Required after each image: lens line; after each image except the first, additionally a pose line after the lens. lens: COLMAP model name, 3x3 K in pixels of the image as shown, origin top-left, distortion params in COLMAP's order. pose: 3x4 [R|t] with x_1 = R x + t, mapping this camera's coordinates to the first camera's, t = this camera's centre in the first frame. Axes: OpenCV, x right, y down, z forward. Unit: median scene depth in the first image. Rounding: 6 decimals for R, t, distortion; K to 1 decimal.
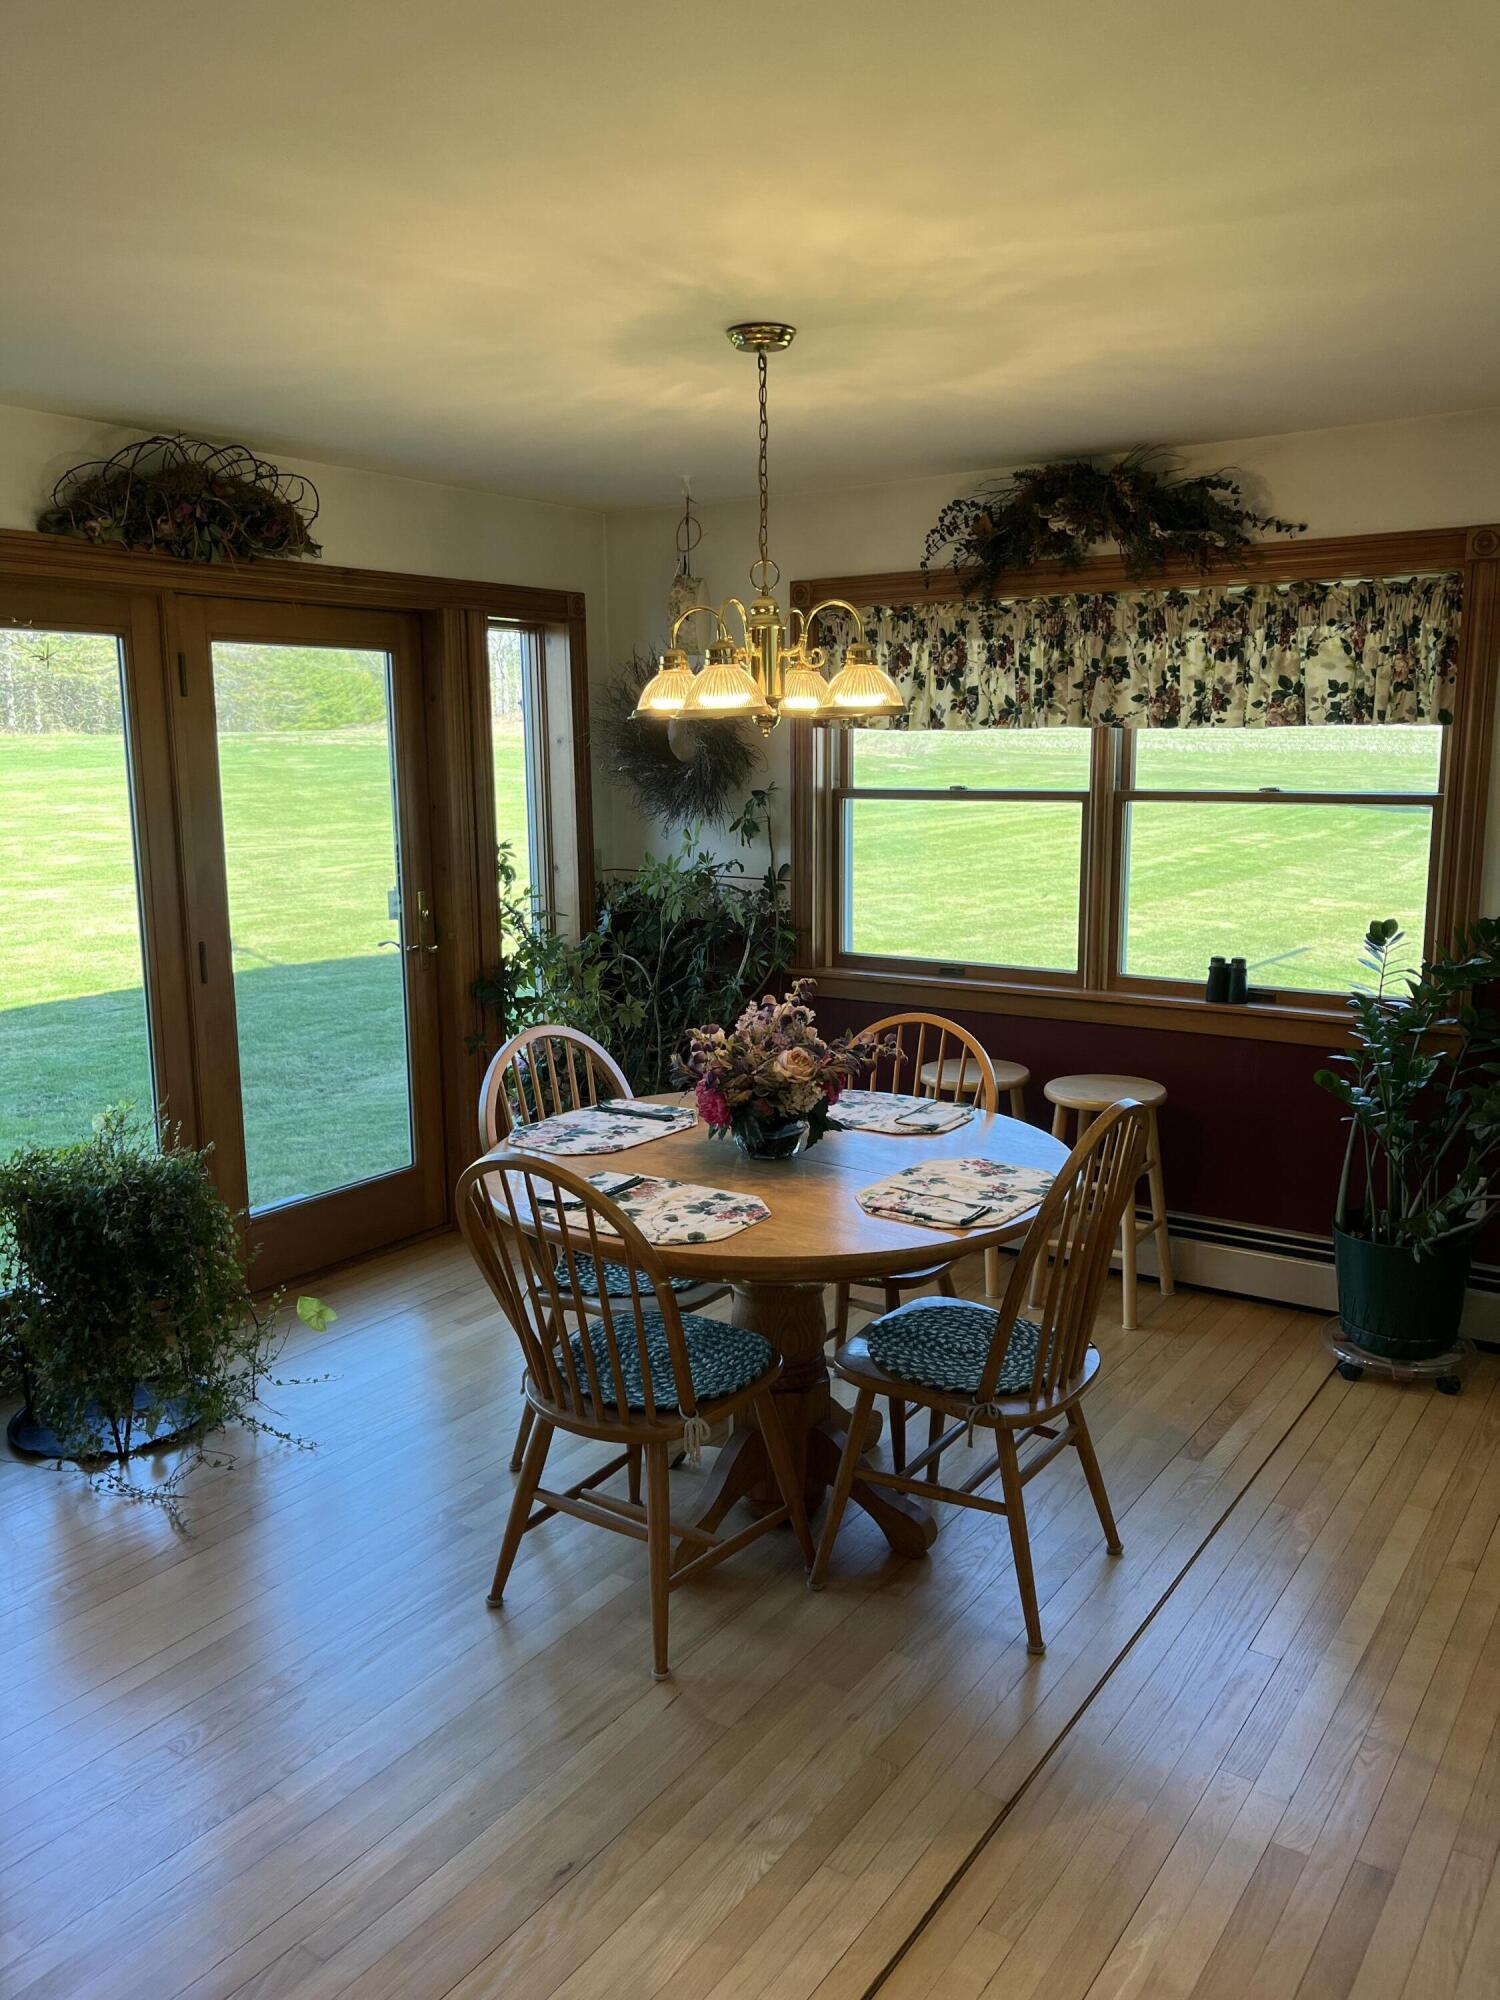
lens RADIAL K [[1515.6, 0, 753.2], [0, 1515.6, 999.6], [0, 0, 1]] dist [0.047542, -0.010250]
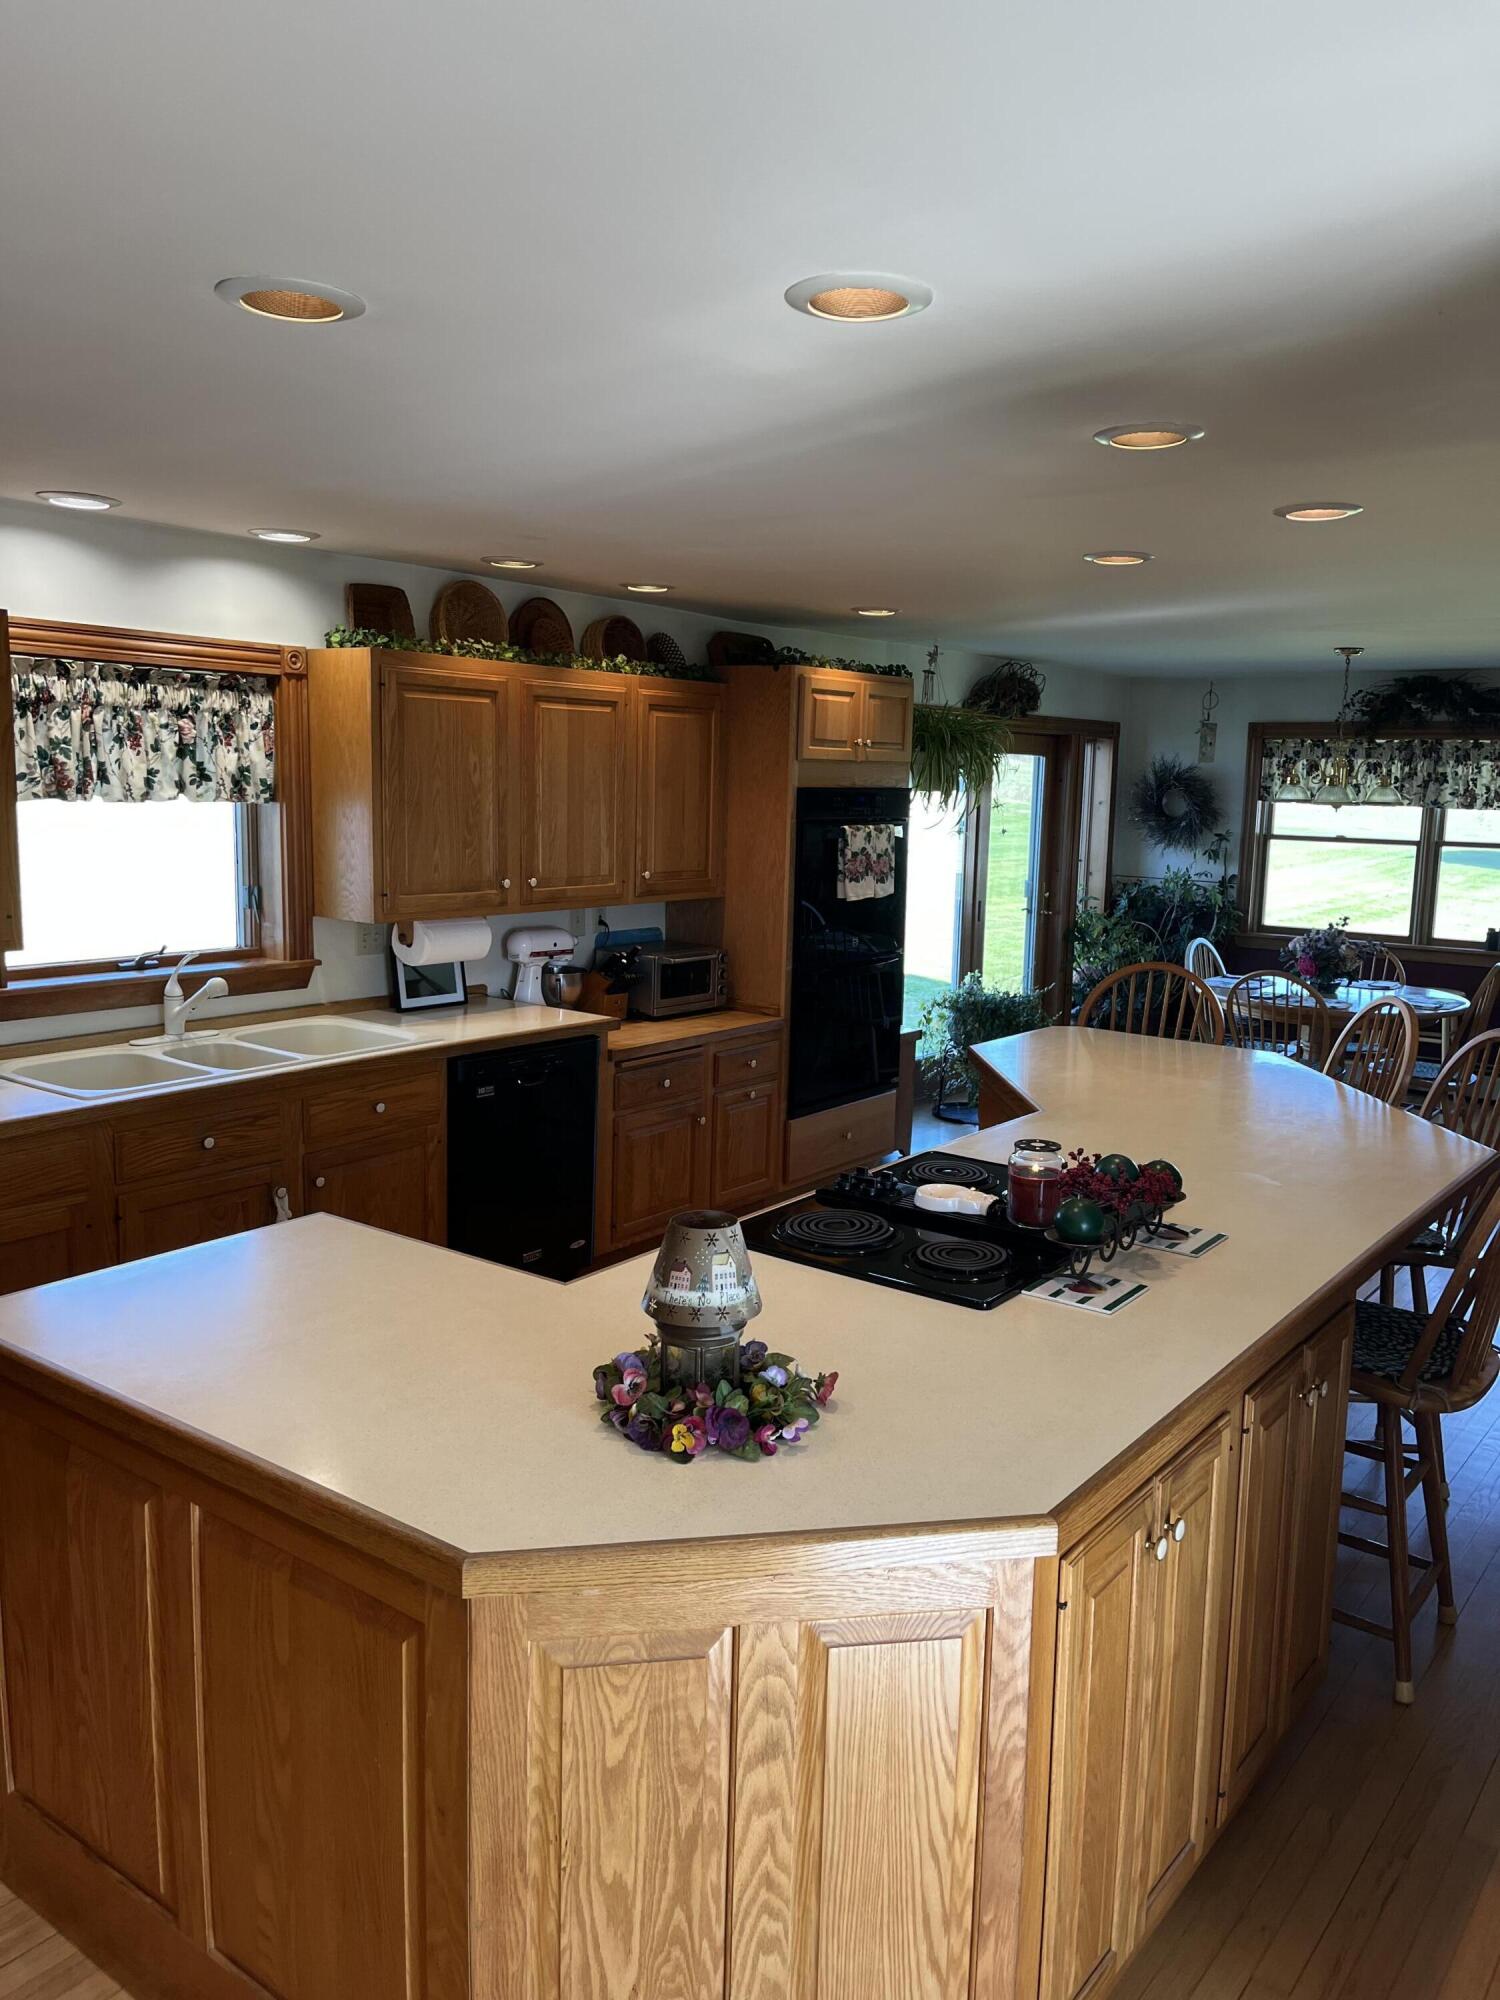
lens RADIAL K [[1515.6, 0, 747.6], [0, 1515.6, 1004.5], [0, 0, 1]] dist [0.047542, -0.010250]
pose [[0.998121, 0.041390, -0.045184, -0.538479], [-0.042258, 0.998937, -0.018436, 0.142899], [0.044373, 0.020310, 0.998809, -0.973091]]
